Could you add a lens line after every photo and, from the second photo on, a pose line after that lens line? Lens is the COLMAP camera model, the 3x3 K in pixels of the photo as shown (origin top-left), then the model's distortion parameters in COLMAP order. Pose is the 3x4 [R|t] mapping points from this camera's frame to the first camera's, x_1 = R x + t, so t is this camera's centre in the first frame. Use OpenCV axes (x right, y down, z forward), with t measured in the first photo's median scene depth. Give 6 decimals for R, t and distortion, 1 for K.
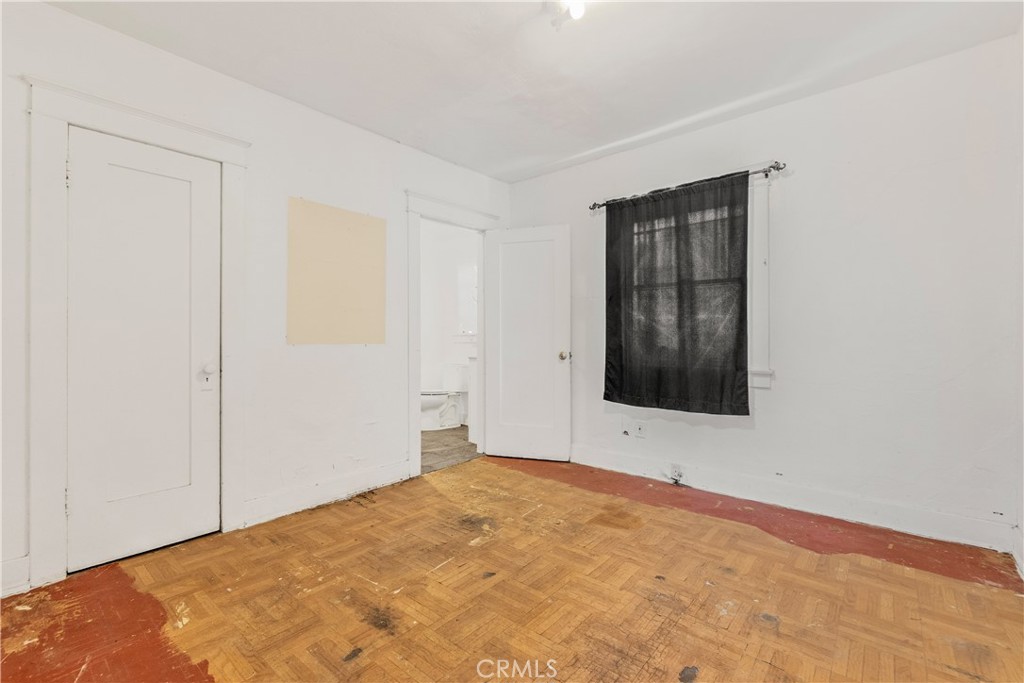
lens RADIAL K [[446.8, 0, 499.8], [0, 446.8, 341.6], [0, 0, 1]] dist [-0.001615, 0.000696]
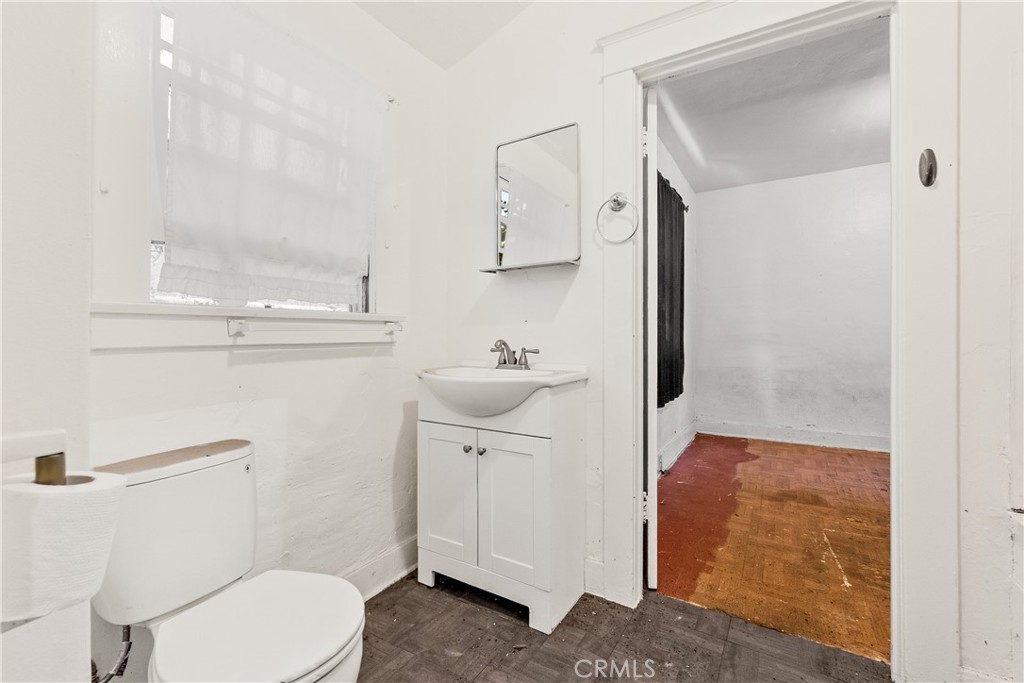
lens RADIAL K [[446.8, 0, 499.8], [0, 446.8, 341.6], [0, 0, 1]] dist [-0.001615, 0.000696]
pose [[-0.160482, -0.007960, 0.987007, -0.768316], [0.010185, 0.999901, 0.009720, 0.002627], [-0.986986, 0.011613, -0.160385, 2.121687]]
